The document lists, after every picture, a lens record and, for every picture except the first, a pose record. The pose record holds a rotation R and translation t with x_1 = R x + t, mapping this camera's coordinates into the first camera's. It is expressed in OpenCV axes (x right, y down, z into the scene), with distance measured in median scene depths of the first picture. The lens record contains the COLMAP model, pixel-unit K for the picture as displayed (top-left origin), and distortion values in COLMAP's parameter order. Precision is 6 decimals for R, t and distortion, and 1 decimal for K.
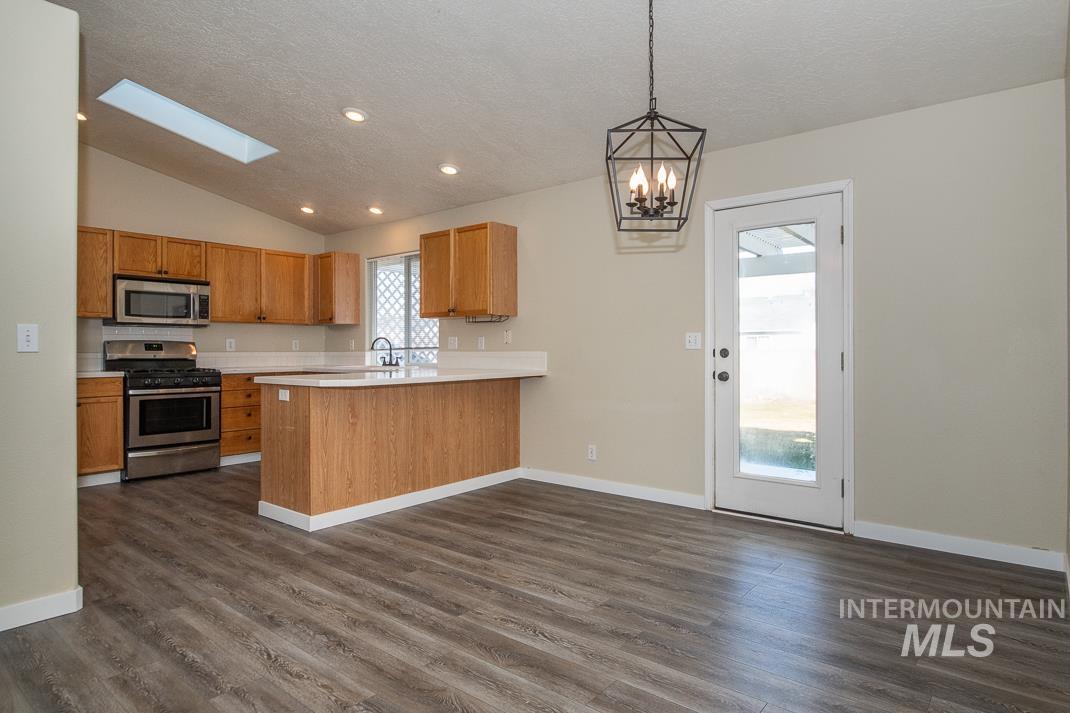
lens RADIAL K [[624.4, 0, 557.5], [0, 624.4, 351.2], [0, 0, 1]] dist [-0.012269, -0.007873]
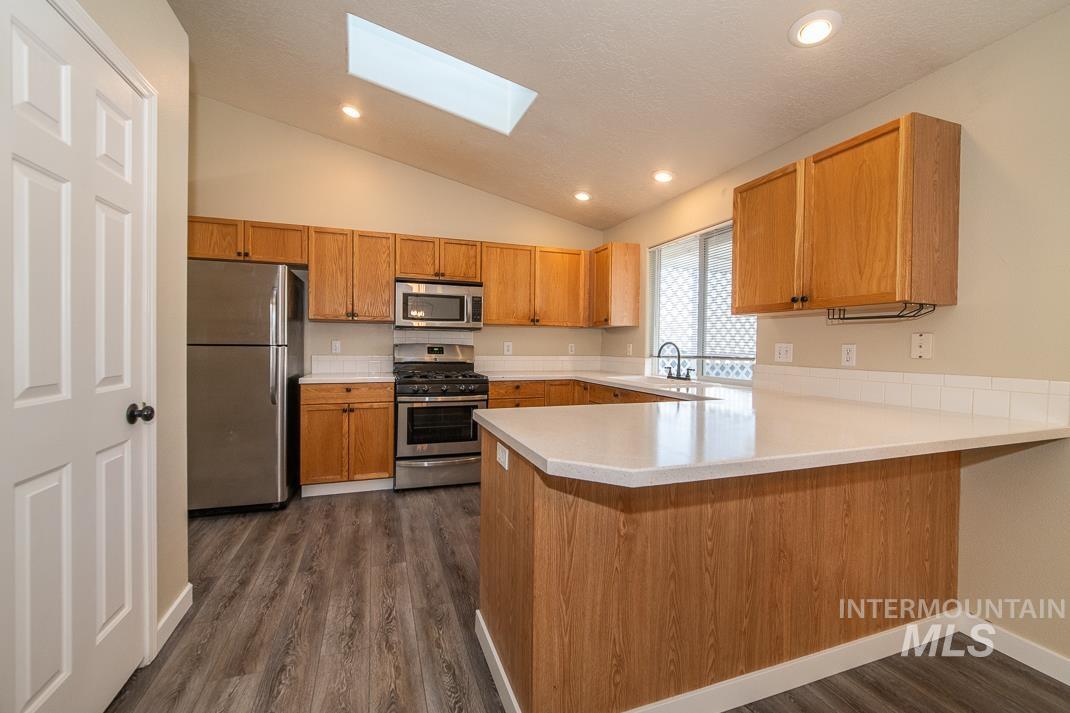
lens RADIAL K [[433.1, 0, 512.5], [0, 433.1, 351.5], [0, 0, 1]] dist [-0.008612, -0.000388]
pose [[0.834119, 0.021043, -0.551183, -0.160125], [-0.014673, 0.999765, 0.015965, -0.018156], [0.551389, -0.005229, 0.834232, 0.487273]]
